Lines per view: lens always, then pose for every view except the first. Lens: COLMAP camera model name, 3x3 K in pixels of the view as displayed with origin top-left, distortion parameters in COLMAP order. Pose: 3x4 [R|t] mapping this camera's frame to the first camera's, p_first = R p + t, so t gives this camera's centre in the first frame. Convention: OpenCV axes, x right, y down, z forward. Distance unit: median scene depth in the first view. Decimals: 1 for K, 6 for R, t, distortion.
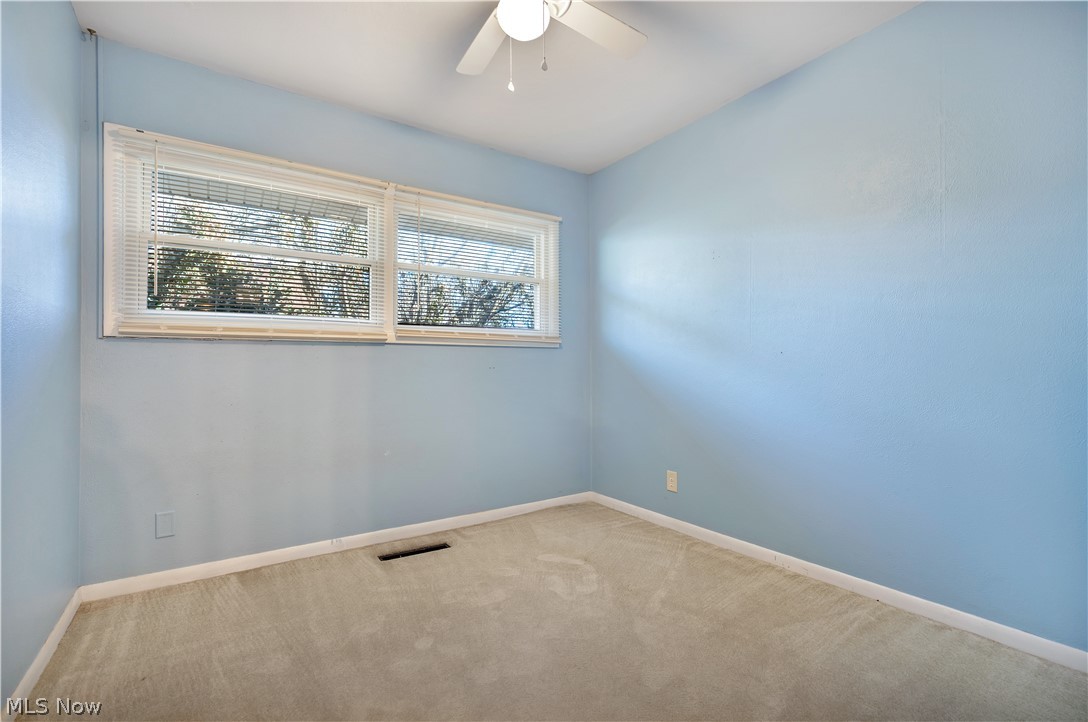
lens RADIAL K [[492.6, 0, 544.5], [0, 492.6, 364.6], [0, 0, 1]] dist [-0.002883, -0.000208]
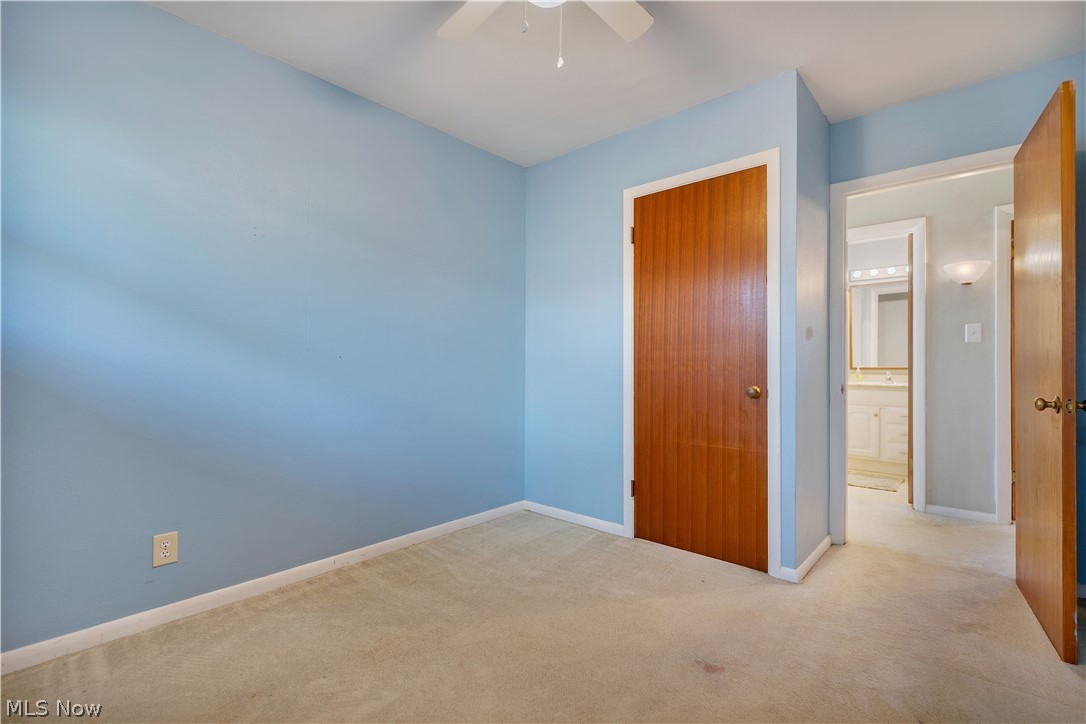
lens RADIAL K [[491.7, 0, 543.5], [0, 491.7, 365.6], [0, 0, 1]] dist [-0.002883, -0.000208]
pose [[-0.252108, 0.002932, 0.967695, -0.629497], [-0.006859, 0.999965, -0.004816, -0.005765], [-0.967675, -0.007852, -0.252079, 0.877332]]
